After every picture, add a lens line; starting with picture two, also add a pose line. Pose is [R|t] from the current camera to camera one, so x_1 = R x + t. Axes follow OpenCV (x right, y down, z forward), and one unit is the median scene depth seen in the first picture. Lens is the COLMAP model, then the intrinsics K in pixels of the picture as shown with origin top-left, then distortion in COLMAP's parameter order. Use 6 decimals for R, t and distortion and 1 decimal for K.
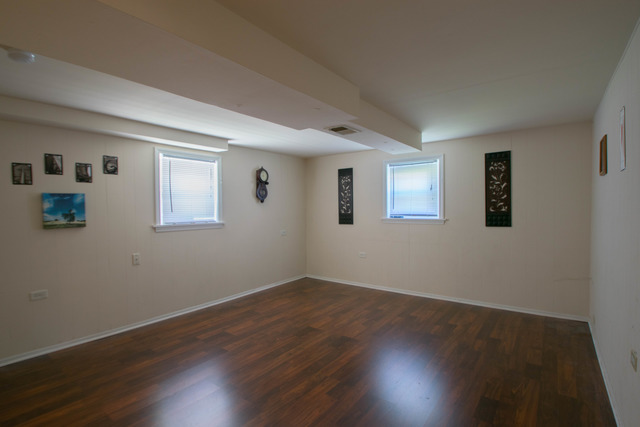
lens RADIAL K [[315.4, 0, 318.7], [0, 315.4, 213.4], [0, 0, 1]] dist [-0.003810, -0.009946]
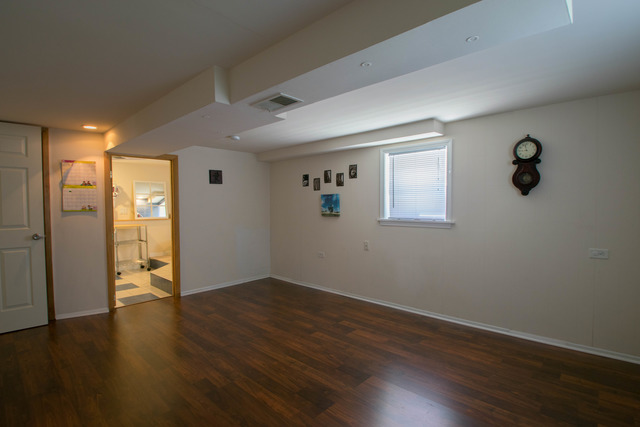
lens RADIAL K [[315.4, 0, 319.1], [0, 315.4, 212.8], [0, 0, 1]] dist [-0.003810, -0.009946]
pose [[-0.113335, 0.036053, -0.992902, 0.703038], [-0.011547, 0.999226, 0.037601, -0.027217], [0.993490, 0.015727, -0.112831, 1.022341]]
